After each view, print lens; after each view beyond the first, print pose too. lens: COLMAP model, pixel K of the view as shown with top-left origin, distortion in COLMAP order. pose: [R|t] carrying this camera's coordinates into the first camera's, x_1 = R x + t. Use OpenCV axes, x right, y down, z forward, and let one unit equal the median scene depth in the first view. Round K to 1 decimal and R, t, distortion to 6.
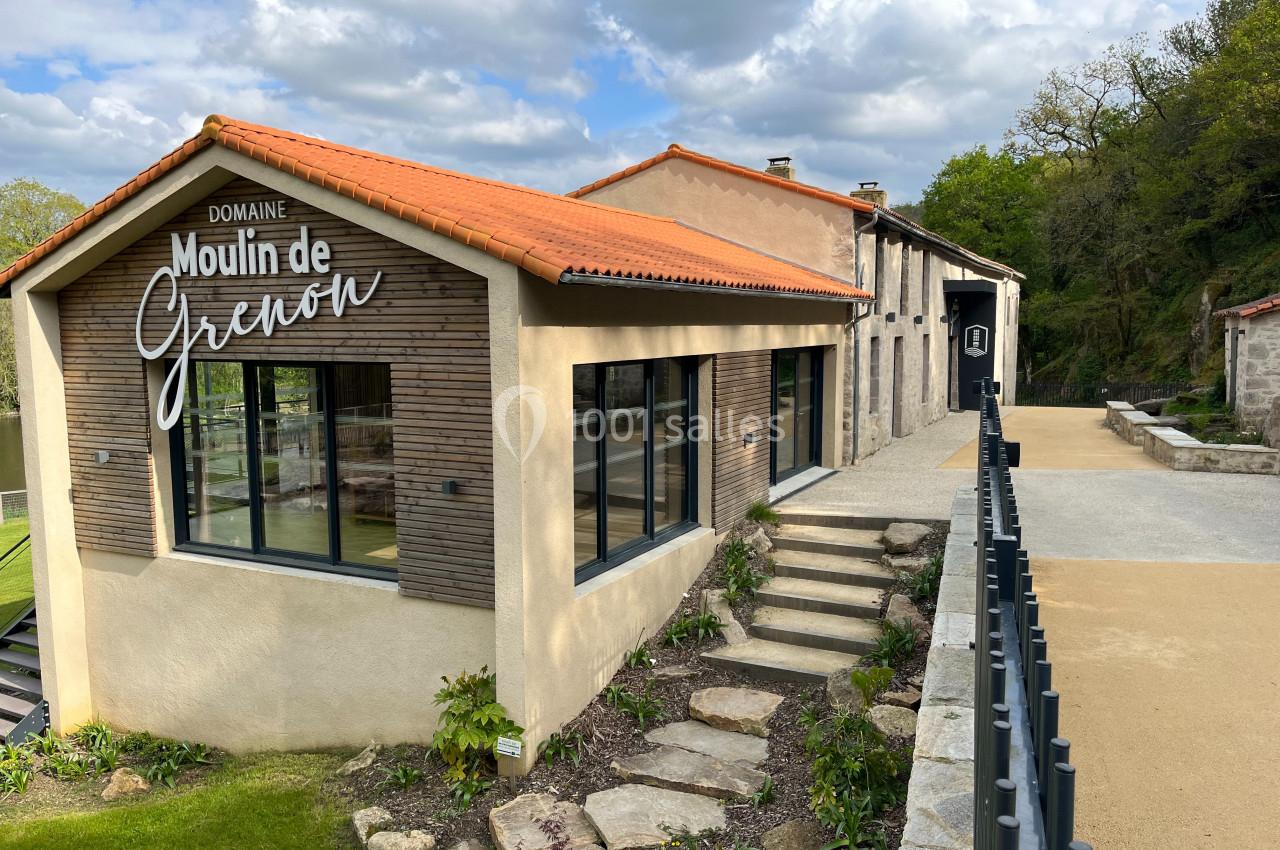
lens RADIAL K [[958.9, 0, 645.9], [0, 958.9, 427.5], [0, 0, 1]] dist [0.079411, -0.118557]
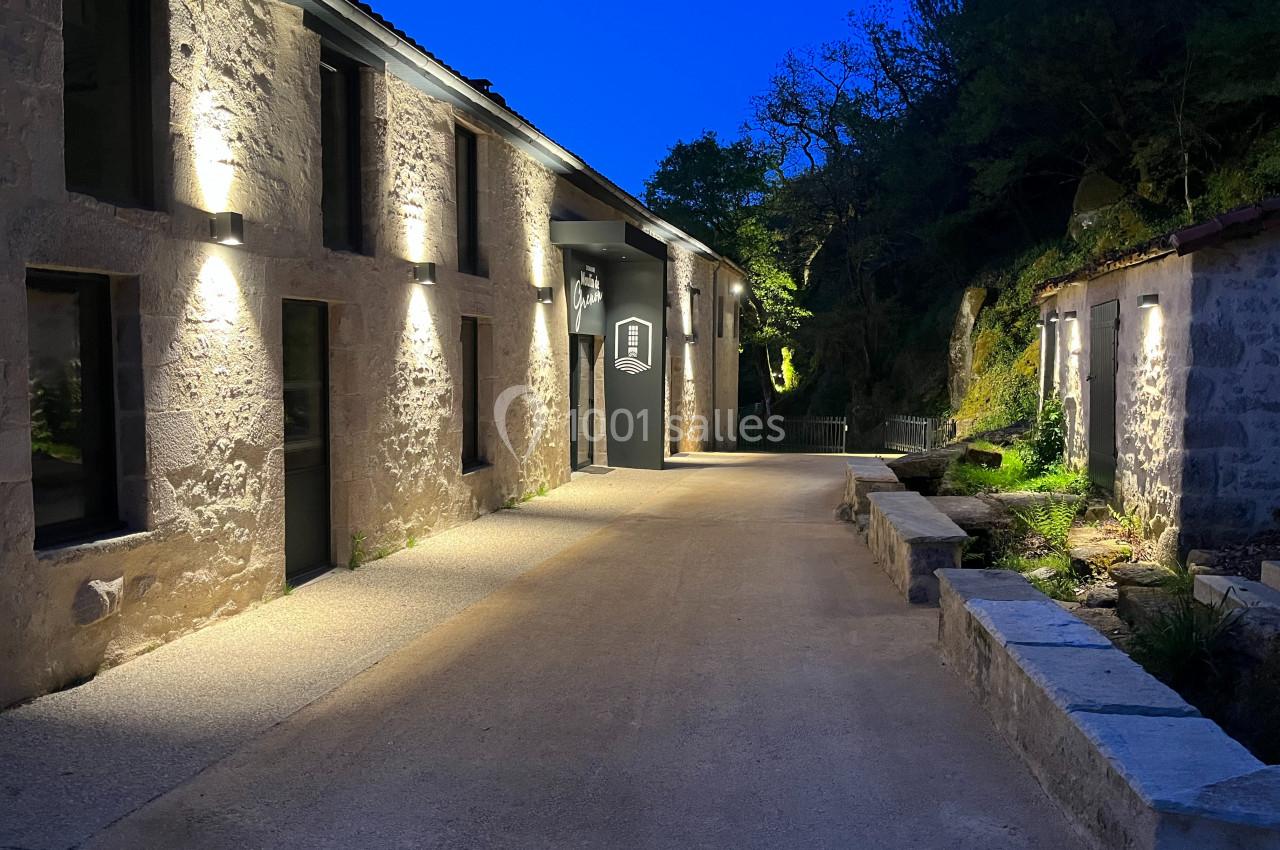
lens RADIAL K [[1010.8, 0, 640.0], [0, 1010.8, 425.0], [0, 0, 1]] dist [0.003623, -0.001266]
pose [[0.973135, -0.001402, 0.230231, 0.134097], [0.009346, 0.999398, -0.033417, -0.015180], [-0.230046, 0.034671, 0.972562, 0.273970]]
